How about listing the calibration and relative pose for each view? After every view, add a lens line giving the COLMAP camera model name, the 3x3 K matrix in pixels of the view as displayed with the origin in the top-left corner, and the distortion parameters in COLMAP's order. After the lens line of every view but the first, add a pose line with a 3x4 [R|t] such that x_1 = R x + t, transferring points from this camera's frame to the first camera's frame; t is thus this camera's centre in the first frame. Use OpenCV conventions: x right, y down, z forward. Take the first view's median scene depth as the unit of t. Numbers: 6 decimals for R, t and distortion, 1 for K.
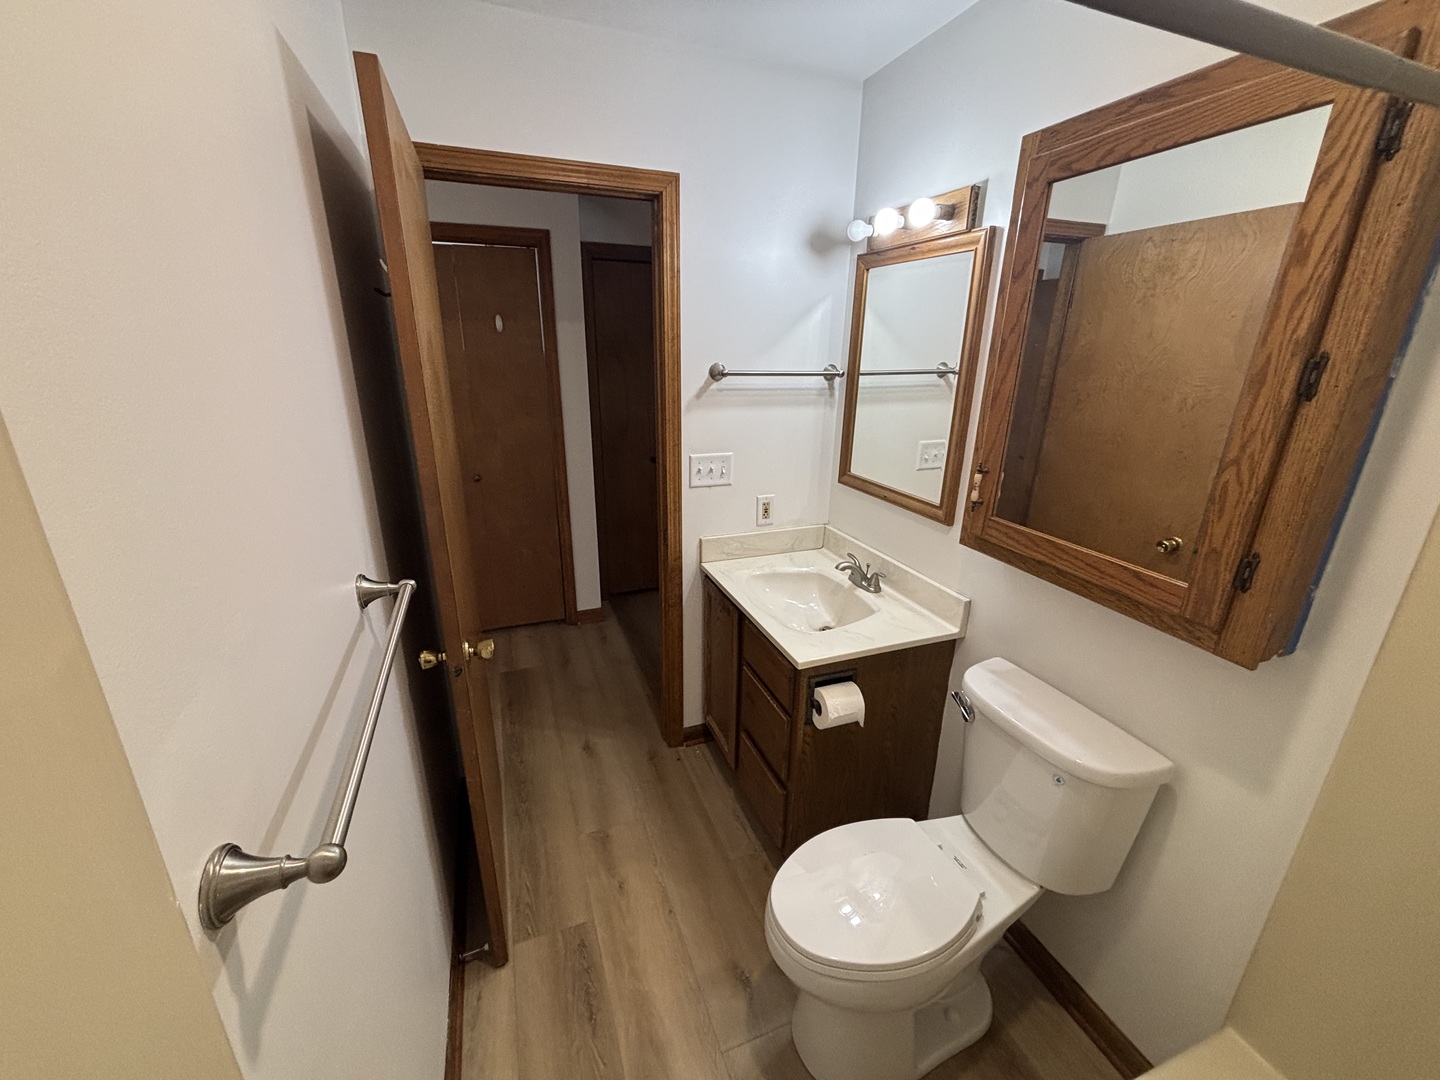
lens RADIAL K [[577.2, 0, 712.5], [0, 577.2, 540.7], [0, 0, 1]] dist [-0.015475, 0.000706]
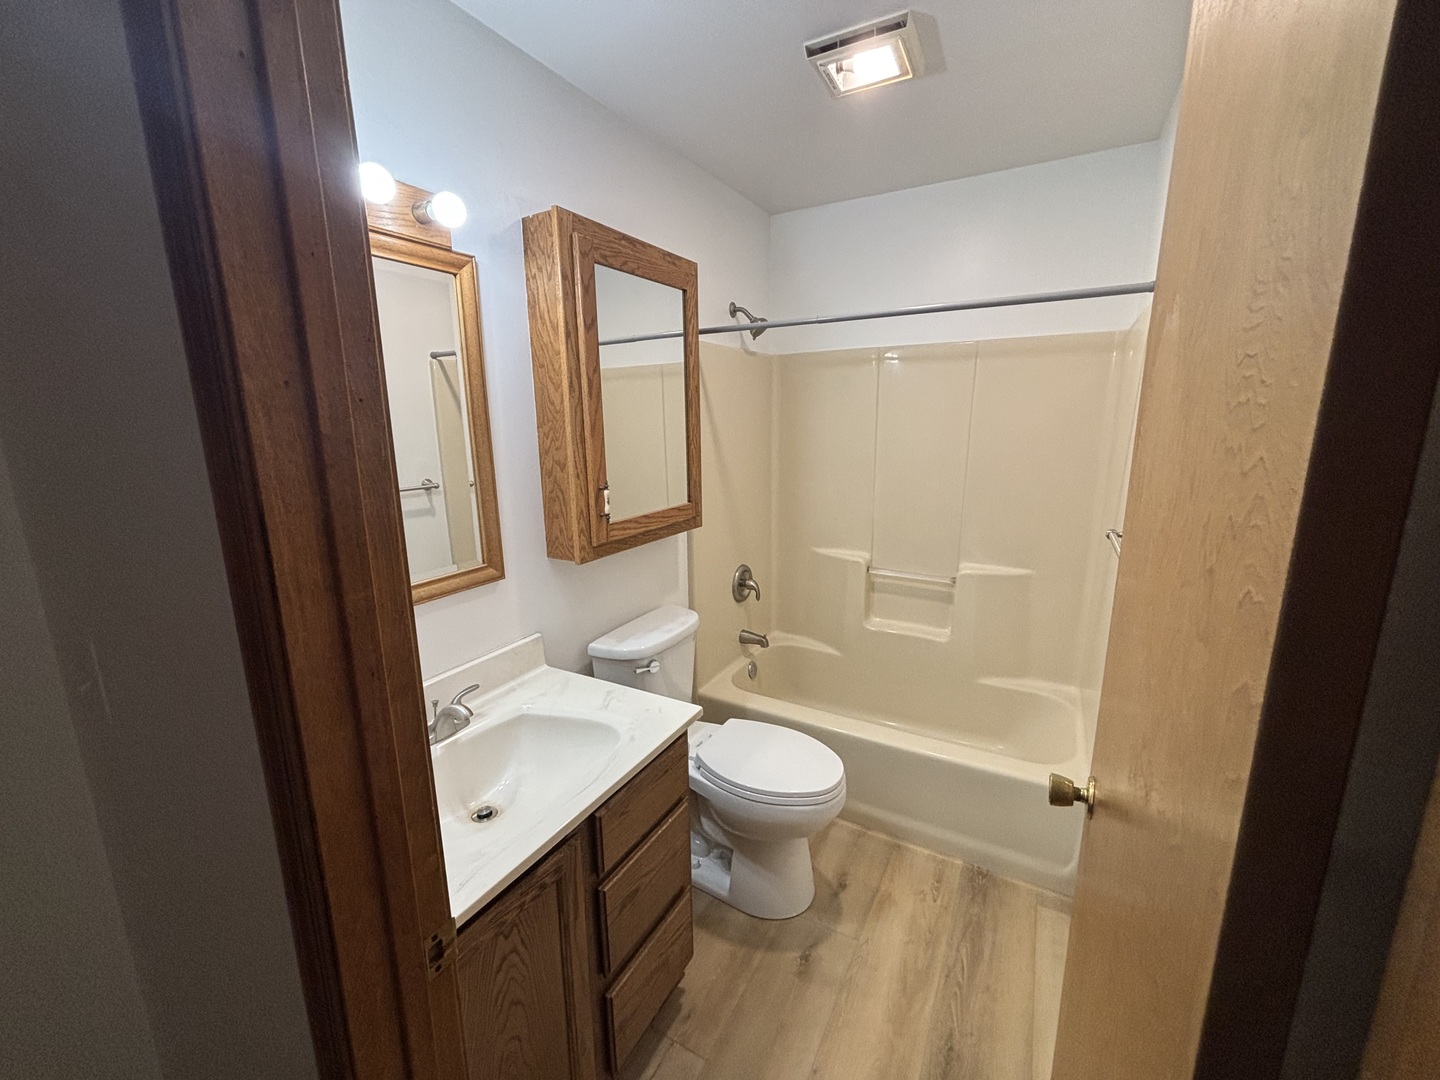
lens RADIAL K [[577.2, 0, 711.1], [0, 577.2, 535.6], [0, 0, 1]] dist [-0.015475, 0.000706]
pose [[-0.640824, -0.162429, 0.750307, -0.526959], [0.249468, 0.880256, 0.403627, -0.420827], [-0.726024, 0.445832, -0.523568, 1.385754]]
